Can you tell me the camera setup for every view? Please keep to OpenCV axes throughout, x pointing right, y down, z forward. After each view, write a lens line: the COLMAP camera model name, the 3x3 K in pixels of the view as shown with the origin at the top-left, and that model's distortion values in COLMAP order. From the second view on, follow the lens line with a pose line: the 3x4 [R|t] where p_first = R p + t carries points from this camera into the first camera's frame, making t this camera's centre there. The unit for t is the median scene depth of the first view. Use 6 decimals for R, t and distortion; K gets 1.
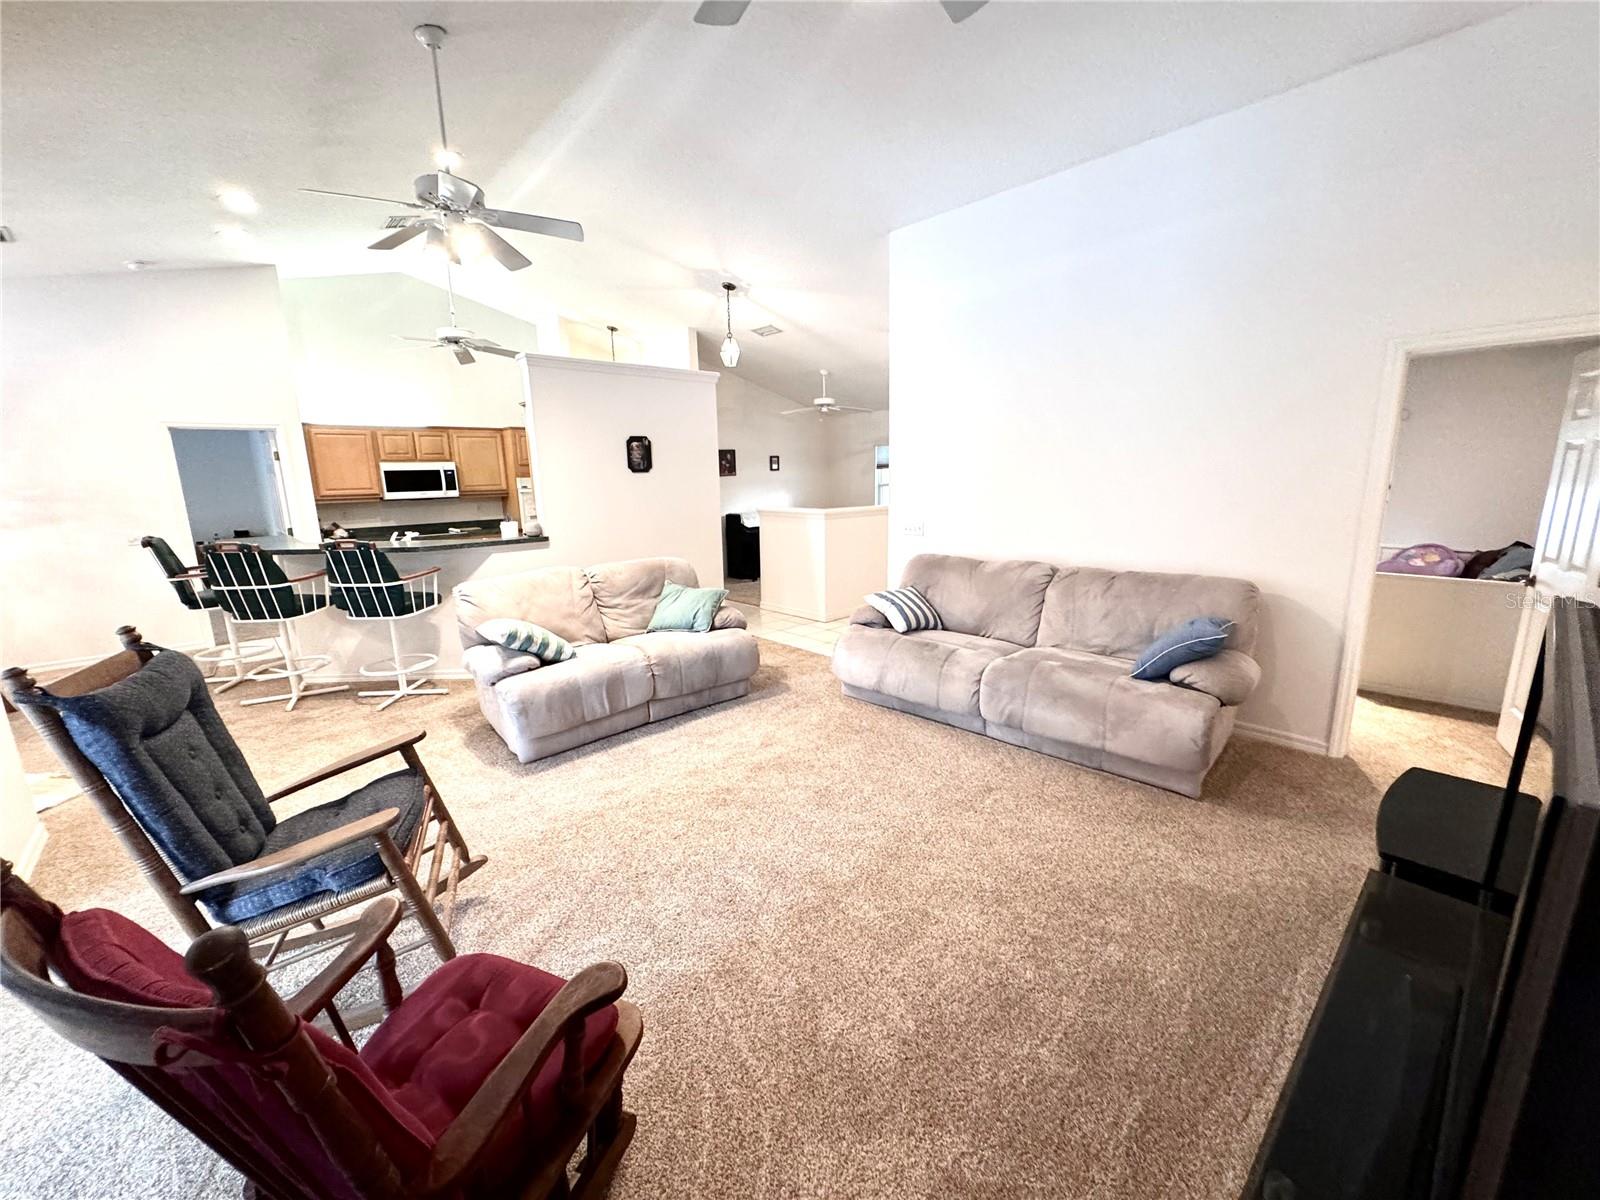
lens RADIAL K [[636.6, 0, 807.9], [0, 636.6, 599.5], [0, 0, 1]] dist [0.001308, -0.000143]
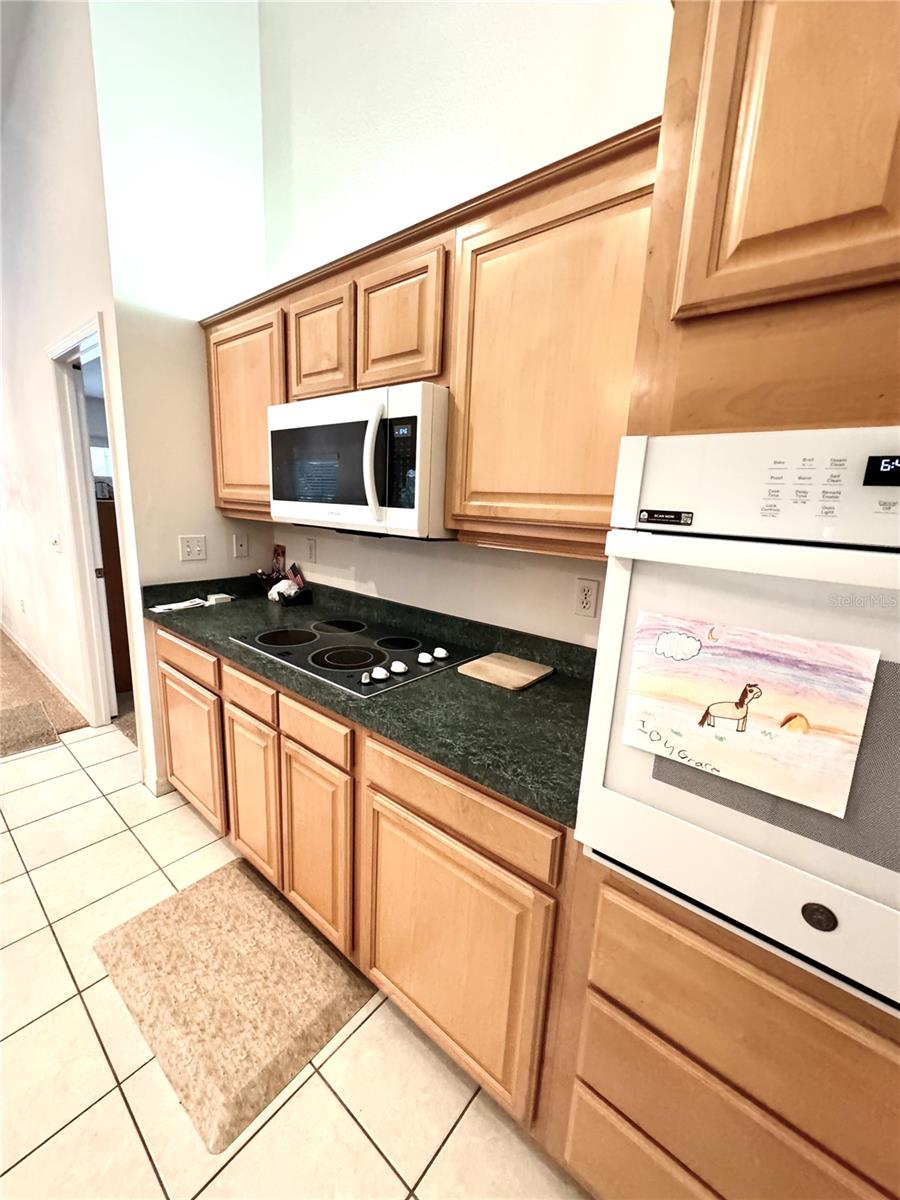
lens RADIAL K [[477.5, 0, 451.2], [0, 477.5, 598.8], [0, 0, 1]] dist [0.001308, -0.000143]
pose [[0.132552, 0.225223, -0.965248, -0.383696], [-0.239201, 0.952327, 0.189360, -0.179796], [0.961880, 0.205788, 0.180107, 1.005978]]
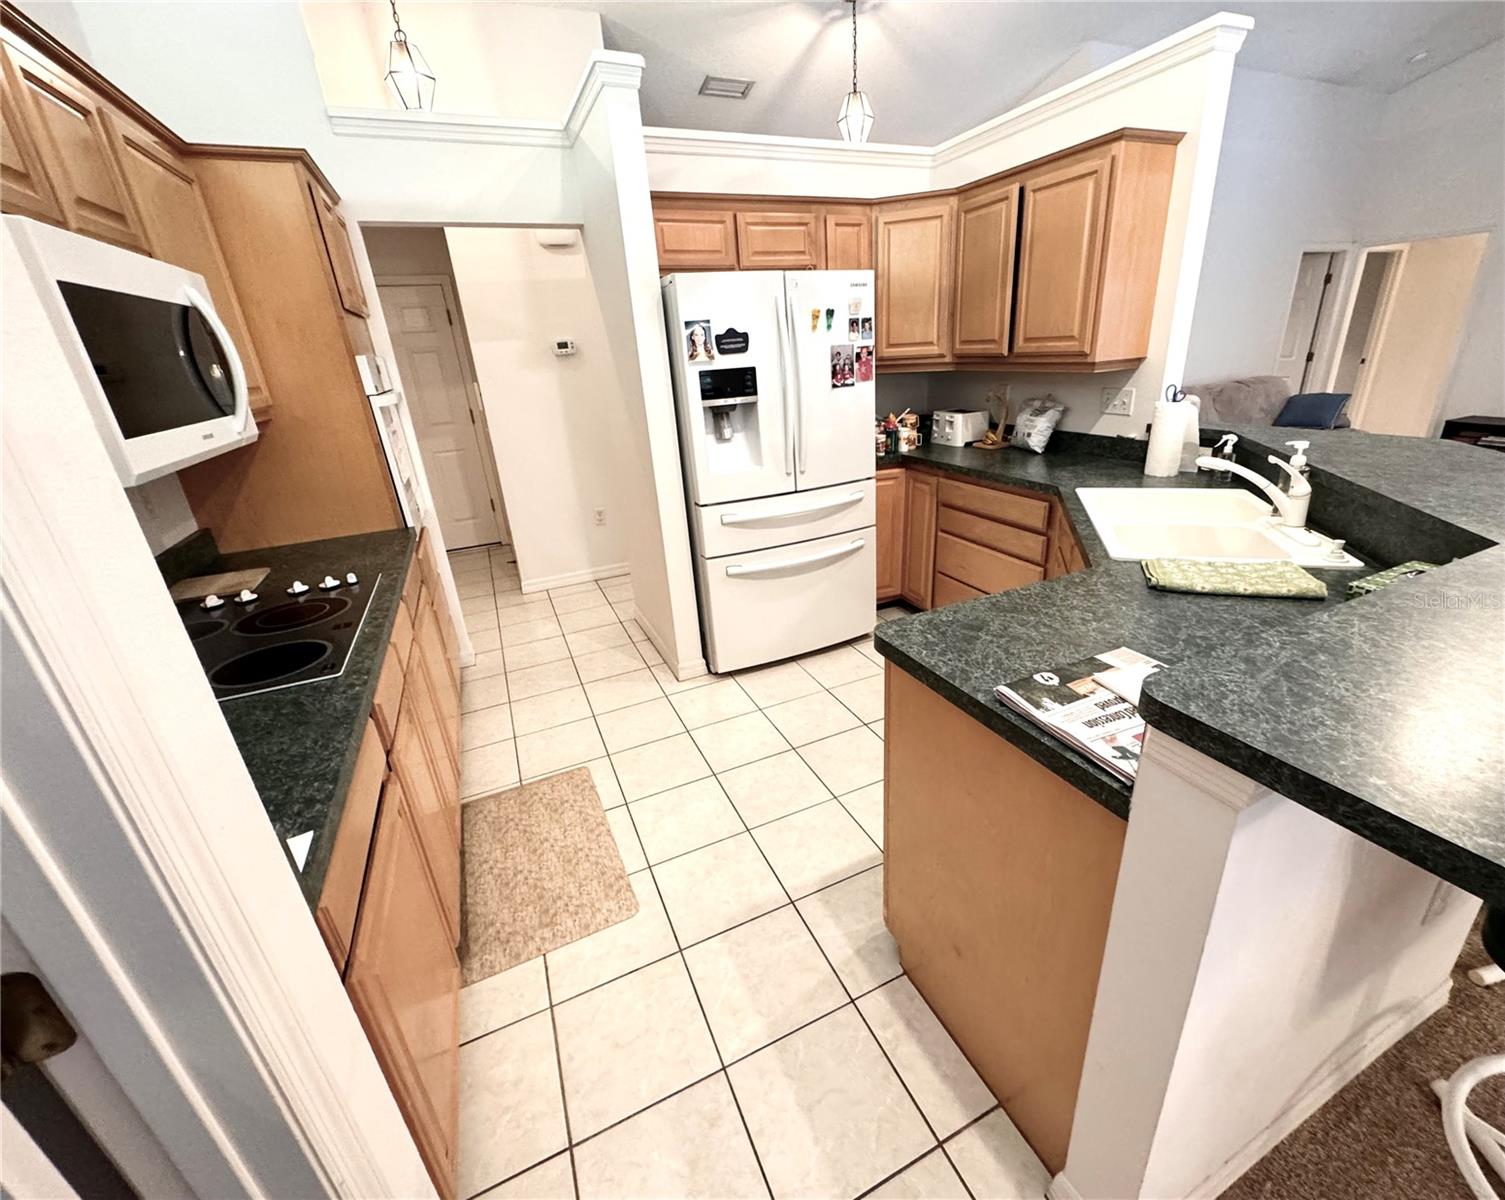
lens RADIAL K [[637.6, 0, 784.5], [0, 637.6, 604.0], [0, 0, 1]] dist [0.000926, 0.000446]
pose [[0.307181, -0.359904, 0.880971, -0.725382], [0.237569, 0.925420, 0.295226, -0.133435], [-0.921521, 0.118604, 0.369774, 0.768282]]
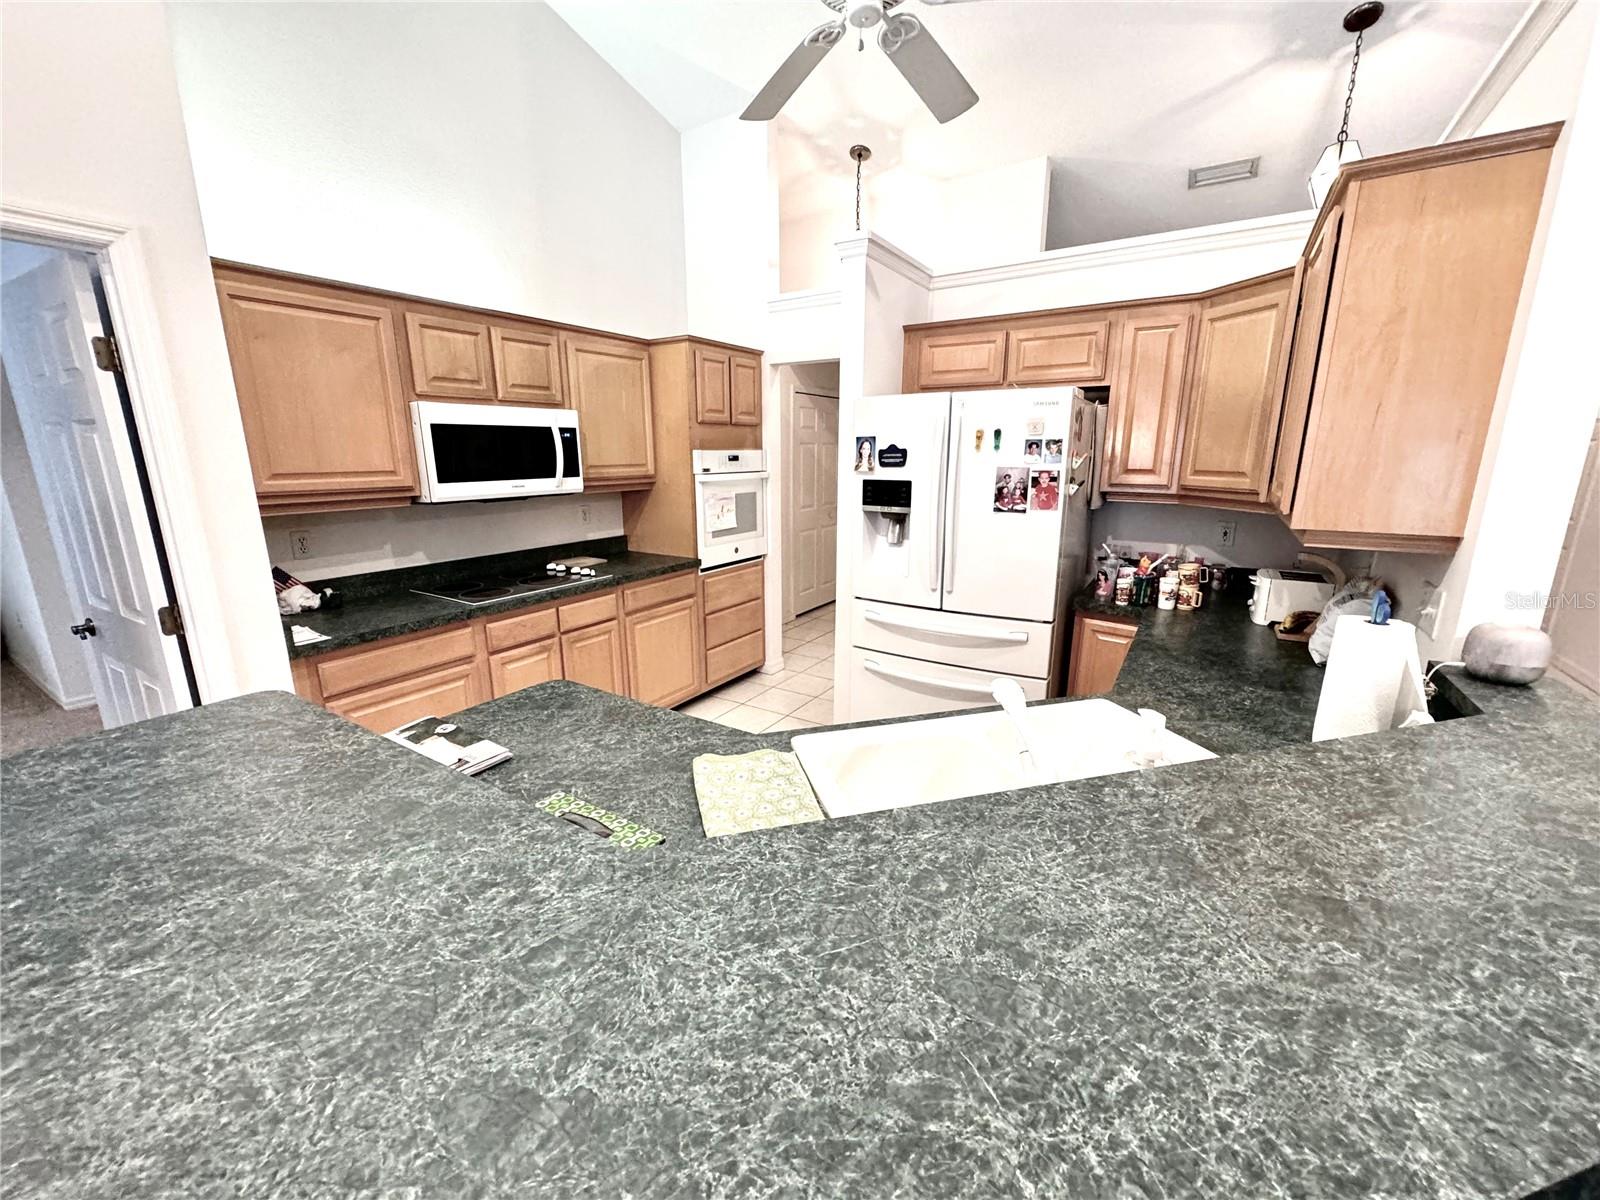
lens RADIAL K [[636.6, 0, 792.7], [0, 636.6, 602.6], [0, 0, 1]] dist [0.001308, -0.000143]
pose [[0.970660, -0.040649, 0.236997, -0.526551], [0.032187, 0.998702, 0.039469, -0.101818], [-0.238294, -0.030683, 0.970708, 0.559929]]
